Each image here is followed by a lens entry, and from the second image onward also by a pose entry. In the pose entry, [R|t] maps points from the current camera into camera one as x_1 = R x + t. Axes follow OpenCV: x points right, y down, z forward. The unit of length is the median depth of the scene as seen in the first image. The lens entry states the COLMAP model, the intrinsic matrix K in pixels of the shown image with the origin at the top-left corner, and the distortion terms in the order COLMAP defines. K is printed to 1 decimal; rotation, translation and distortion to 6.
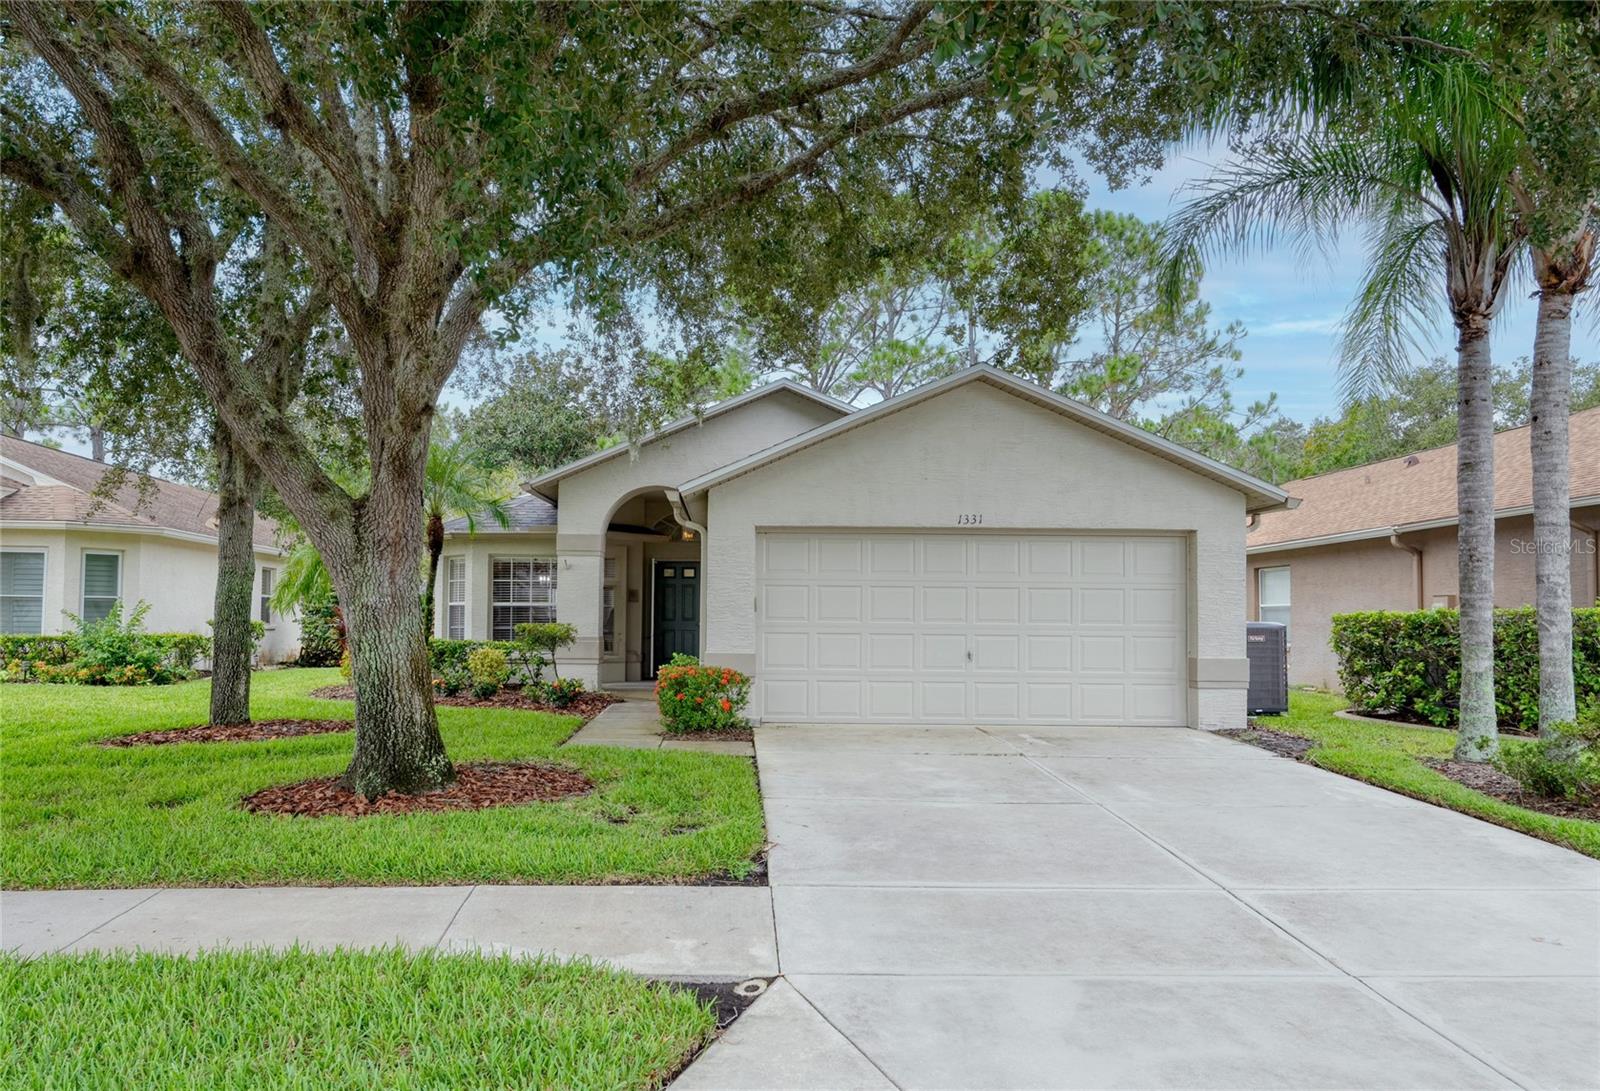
lens RADIAL K [[1170.9, 0, 799.3], [0, 1170.9, 552.7], [0, 0, 1]] dist [-0.000889, -0.000328]
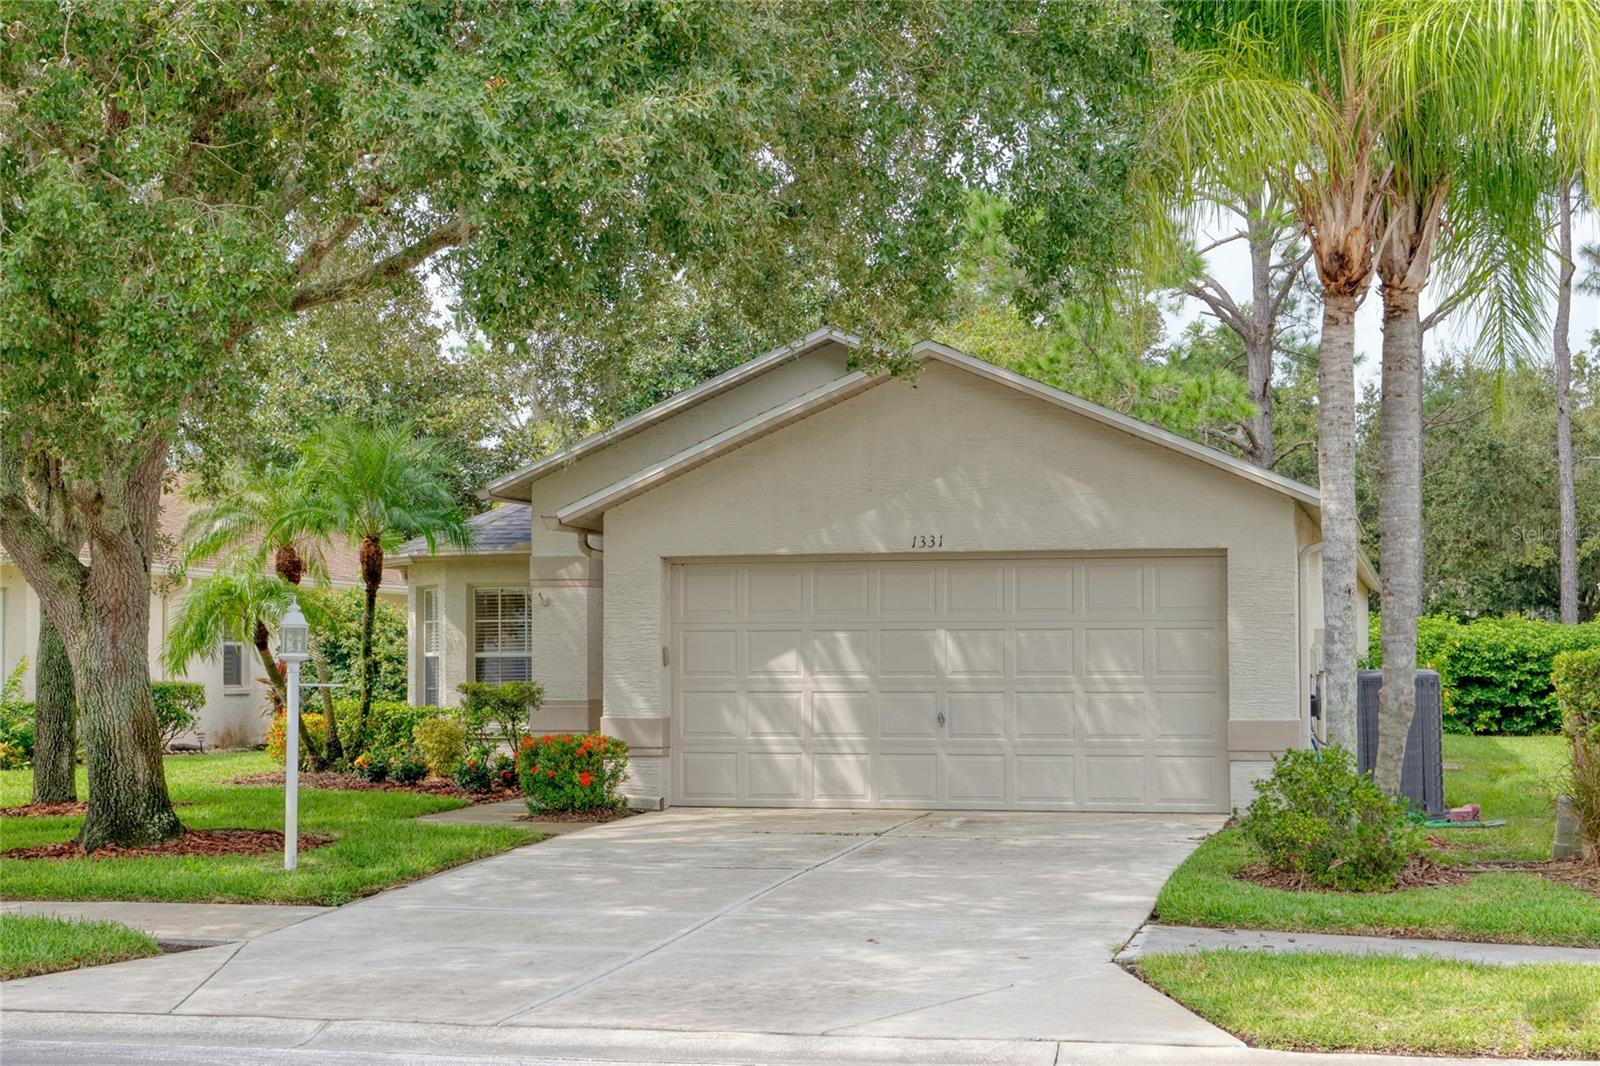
lens RADIAL K [[2335.9, 0, 800.2], [0, 2335.9, 530.9], [0, 0, 1]] dist [-0.000632, 0.000000]
pose [[0.970925, -0.026078, -0.237960, 0.464410], [0.025724, 0.999659, -0.004592, -0.033016], [0.237998, -0.001663, 0.971264, -0.548427]]
